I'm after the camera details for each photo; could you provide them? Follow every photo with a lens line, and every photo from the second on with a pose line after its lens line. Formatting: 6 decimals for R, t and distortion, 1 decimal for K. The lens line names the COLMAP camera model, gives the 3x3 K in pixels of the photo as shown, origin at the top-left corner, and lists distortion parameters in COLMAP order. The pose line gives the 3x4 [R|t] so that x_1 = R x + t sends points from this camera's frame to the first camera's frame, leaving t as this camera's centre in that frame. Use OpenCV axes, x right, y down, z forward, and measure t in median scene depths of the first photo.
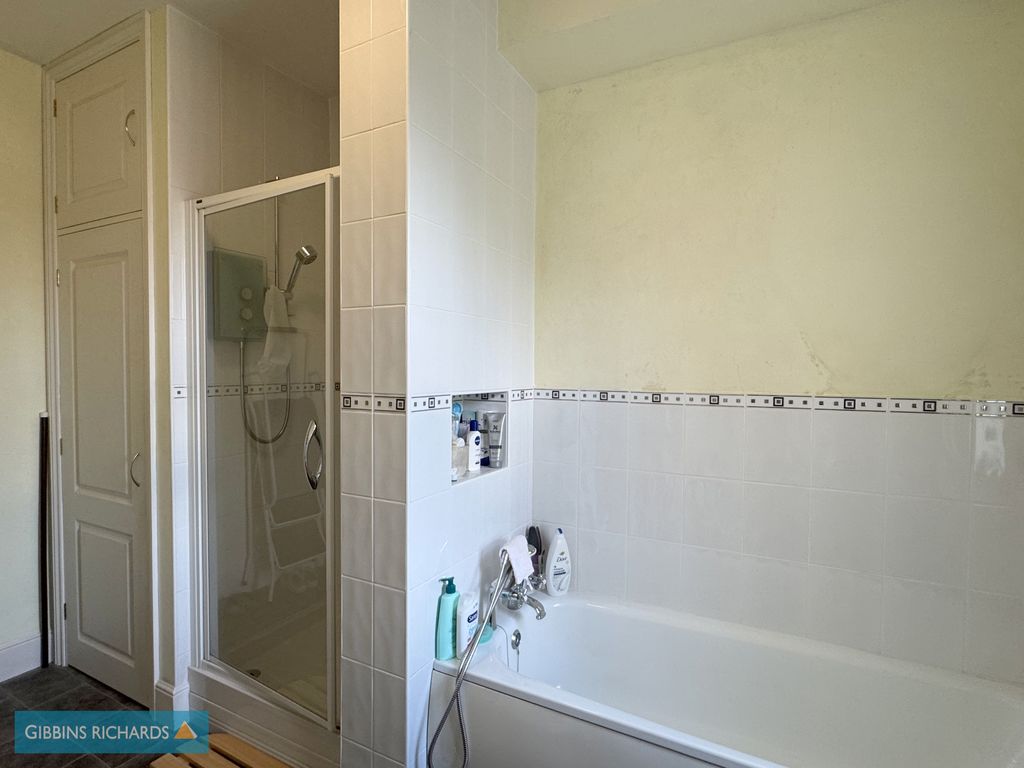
lens RADIAL K [[529.9, 0, 511.7], [0, 529.9, 384.5], [0, 0, 1]] dist [-0.026667, -0.000646]
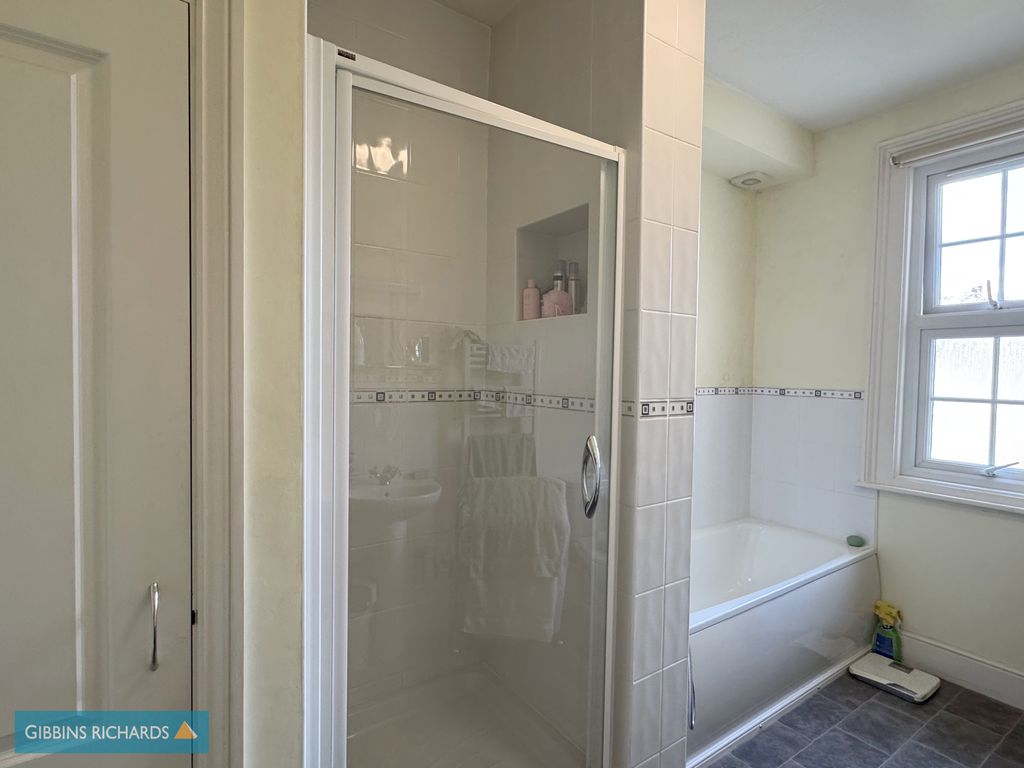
lens RADIAL K [[529.9, 0, 511.4], [0, 529.9, 383.2], [0, 0, 1]] dist [-0.026667, -0.000646]
pose [[0.463491, -0.021847, 0.885832, -1.268709], [0.015673, 0.999742, 0.016456, -0.033193], [-0.885963, 0.006256, 0.463714, 0.780649]]
